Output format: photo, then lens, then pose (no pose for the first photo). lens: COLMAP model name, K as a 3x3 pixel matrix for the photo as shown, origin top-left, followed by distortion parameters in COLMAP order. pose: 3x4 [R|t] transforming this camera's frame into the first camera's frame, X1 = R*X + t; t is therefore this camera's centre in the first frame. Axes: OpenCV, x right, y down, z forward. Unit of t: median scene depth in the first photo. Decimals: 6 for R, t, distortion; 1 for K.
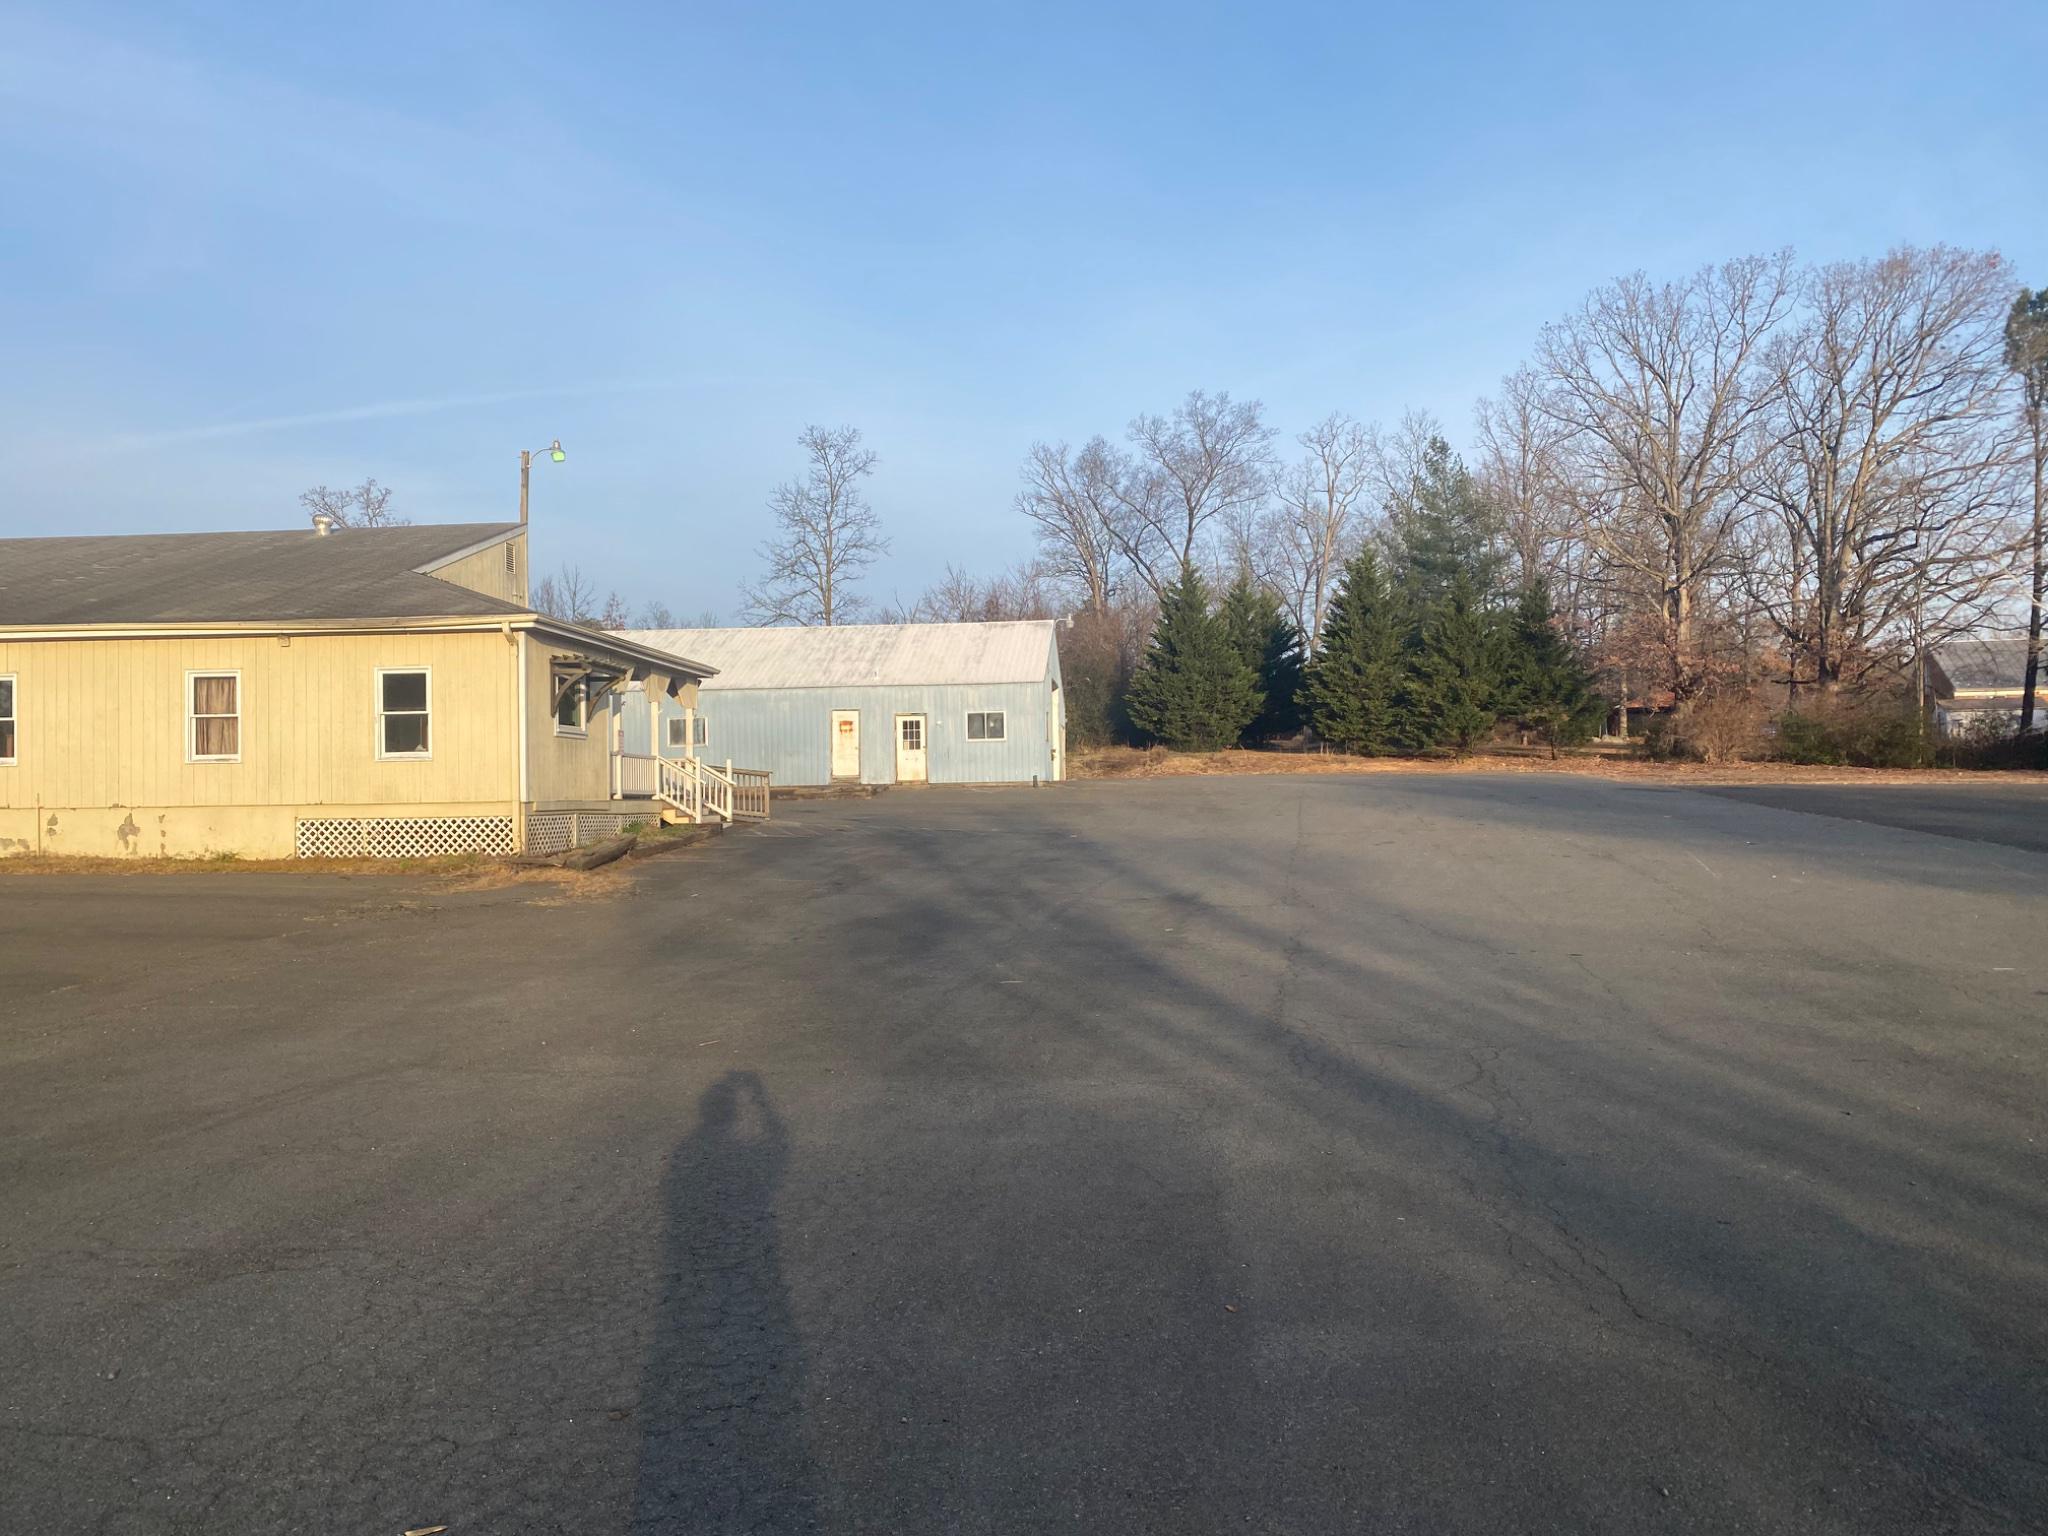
lens RADIAL K [[1553.6, 0, 1007.5], [0, 1553.6, 779.0], [0, 0, 1]] dist [0.036624, -0.044247]
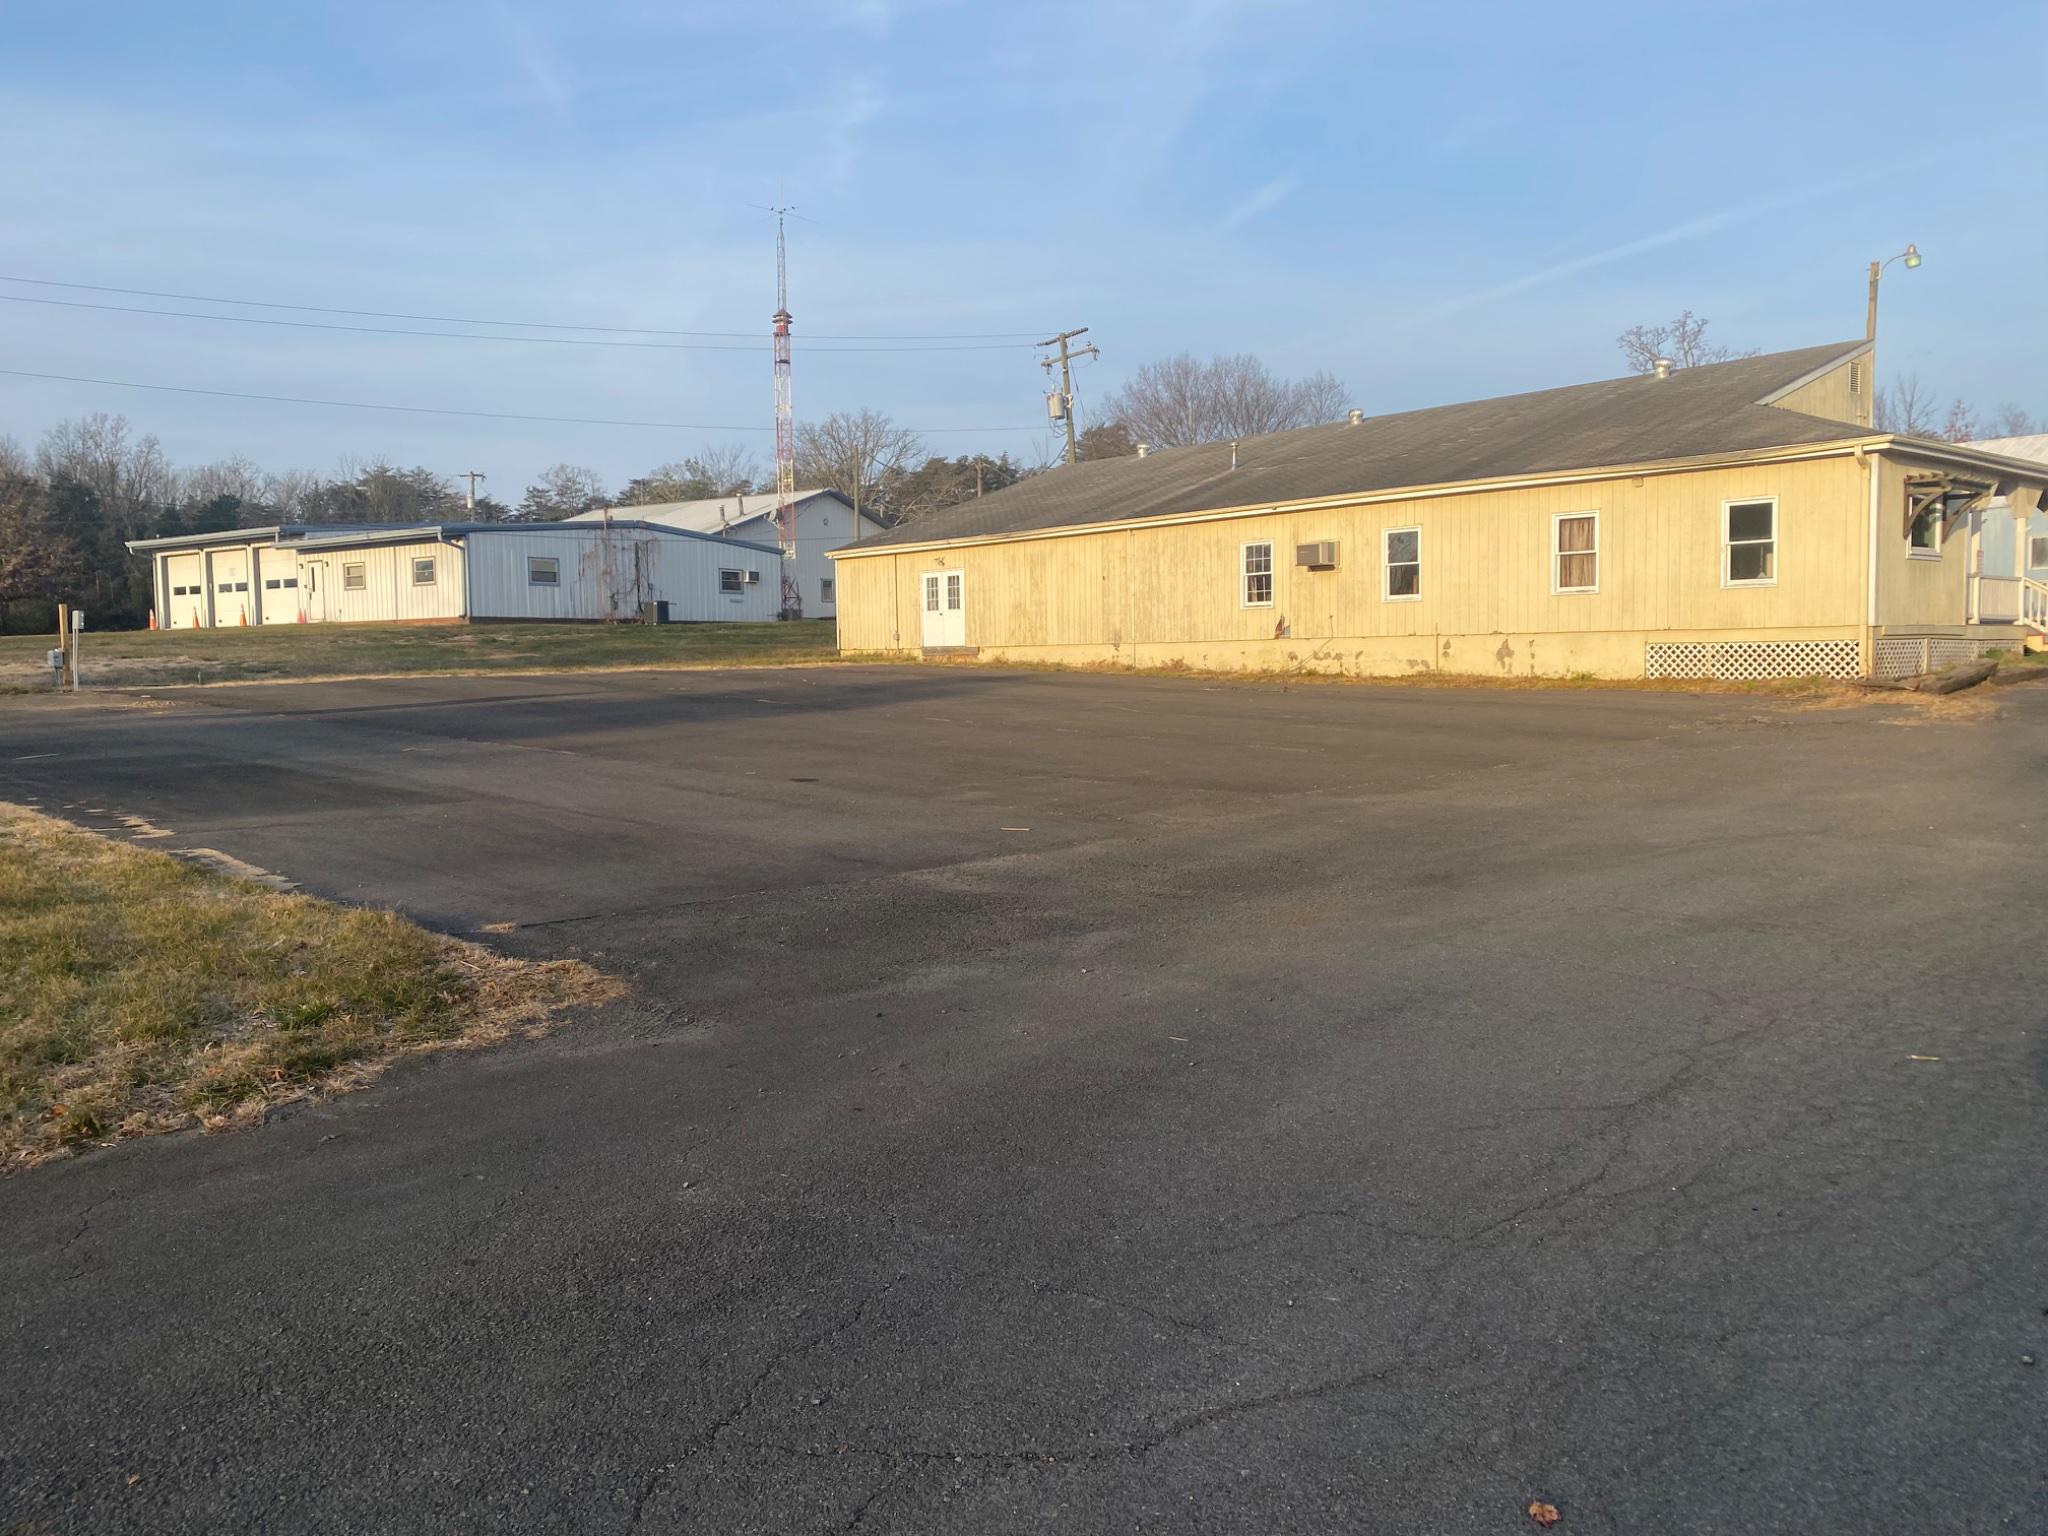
lens RADIAL K [[1553.6, 0, 1018.7], [0, 1553.6, 750.3], [0, 0, 1]] dist [0.036624, -0.044247]
pose [[0.711143, 0.046814, -0.701487, 0.008209], [0.013273, 0.996709, 0.079971, 0.006782], [0.702922, -0.066182, 0.708182, -0.099475]]
